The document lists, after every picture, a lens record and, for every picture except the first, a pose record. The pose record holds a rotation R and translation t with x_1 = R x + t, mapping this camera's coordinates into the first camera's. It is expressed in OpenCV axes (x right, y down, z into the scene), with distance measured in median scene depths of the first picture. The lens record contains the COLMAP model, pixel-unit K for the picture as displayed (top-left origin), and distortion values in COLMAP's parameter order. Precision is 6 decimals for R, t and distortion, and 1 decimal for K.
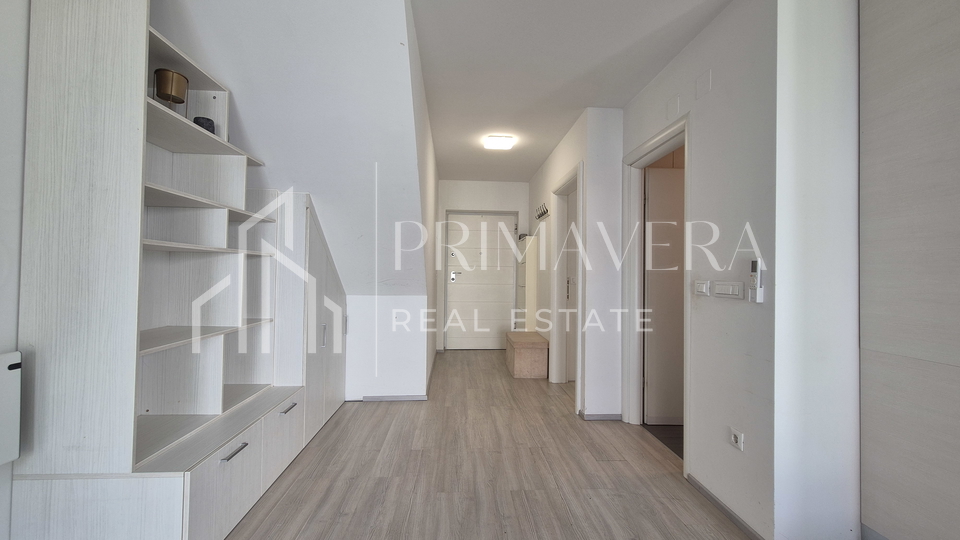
lens RADIAL K [[390.5, 0, 484.9], [0, 390.5, 267.5], [0, 0, 1]] dist [0.001449, 0.000962]
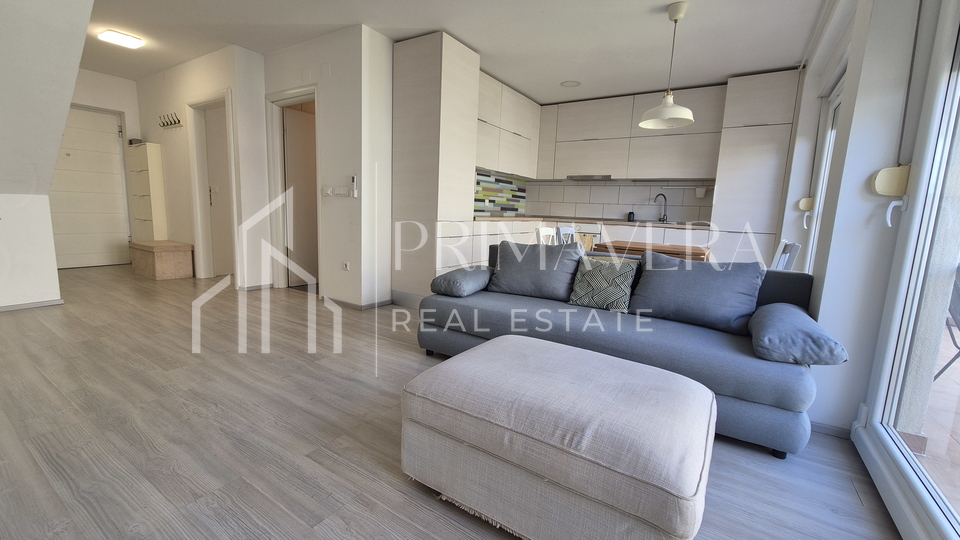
lens RADIAL K [[390.5, 0, 479.7], [0, 390.5, 266.4], [0, 0, 1]] dist [0.001449, 0.000962]
pose [[0.599985, -0.102200, 0.793457, -0.329352], [-0.045207, 0.985891, 0.161170, 0.048067], [-0.798733, -0.132569, 0.586899, -0.446428]]
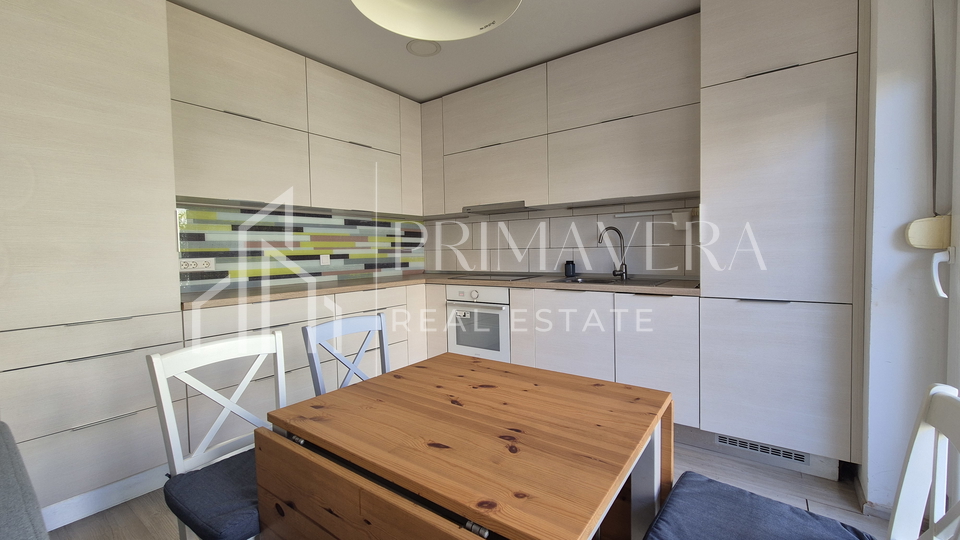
lens RADIAL K [[390.5, 0, 480.2], [0, 390.5, 264.9], [0, 0, 1]] dist [0.001449, 0.000962]
pose [[0.643570, -0.053952, 0.763484, 0.548569], [0.016969, 0.998273, 0.056240, 0.009685], [-0.765200, -0.023239, 0.643374, -0.406611]]
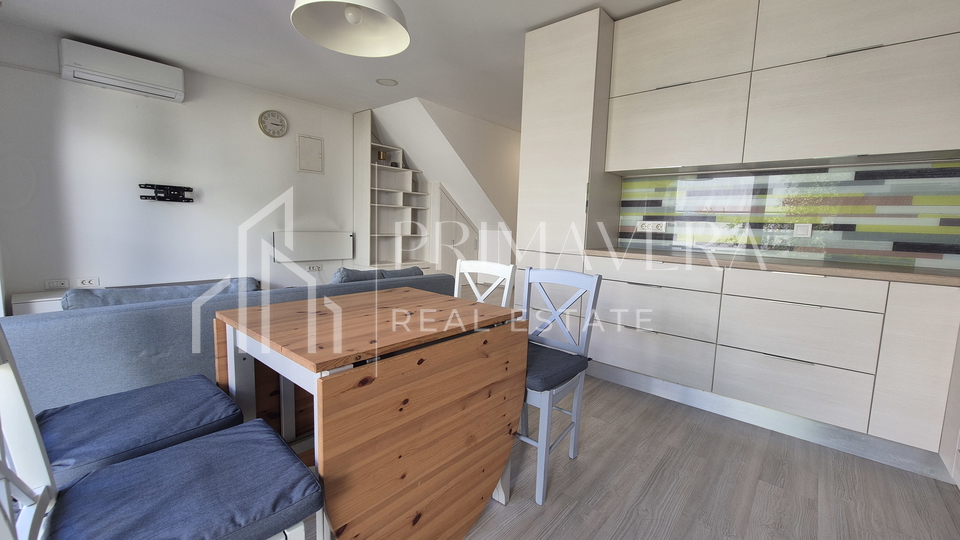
lens RADIAL K [[390.5, 0, 483.7], [0, 390.5, 266.4], [0, 0, 1]] dist [0.001449, 0.000962]
pose [[0.715158, 0.086774, -0.693556, 1.160558], [-0.013072, 0.993751, 0.110854, 0.040425], [0.698841, -0.070212, 0.711823, -0.426094]]
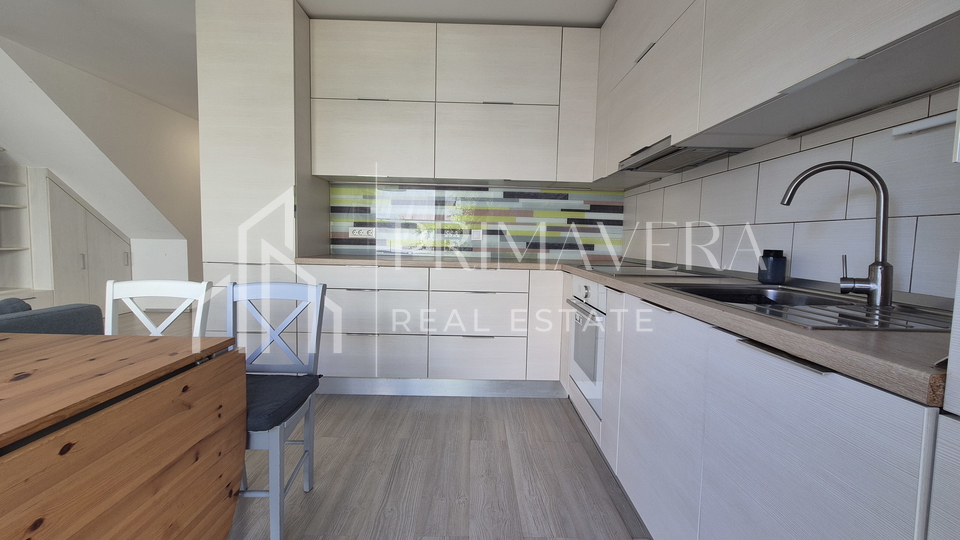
lens RADIAL K [[390.5, 0, 481.3], [0, 390.5, 265.8], [0, 0, 1]] dist [0.001449, 0.000962]
pose [[0.998866, 0.013573, -0.045631, 1.127079], [-0.009682, 0.996383, 0.084426, 0.041918], [0.046612, -0.083889, 0.995384, -0.421804]]
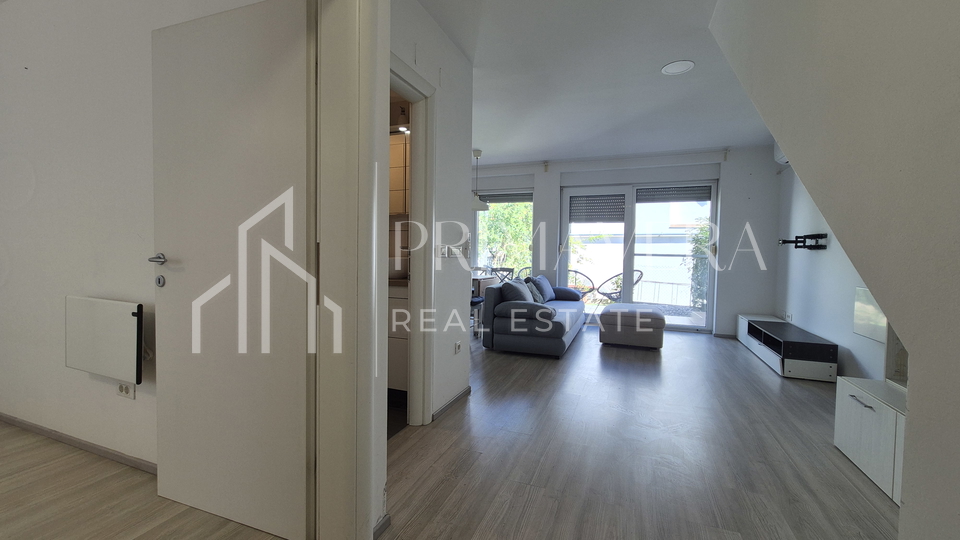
lens RADIAL K [[390.5, 0, 477.1], [0, 390.5, 268.2], [0, 0, 1]] dist [0.001449, 0.000962]
pose [[-0.897495, -0.047239, 0.438487, -0.056387], [-0.035239, 0.998749, 0.035469, 0.037595], [-0.439614, 0.016381, -0.898038, 1.419143]]
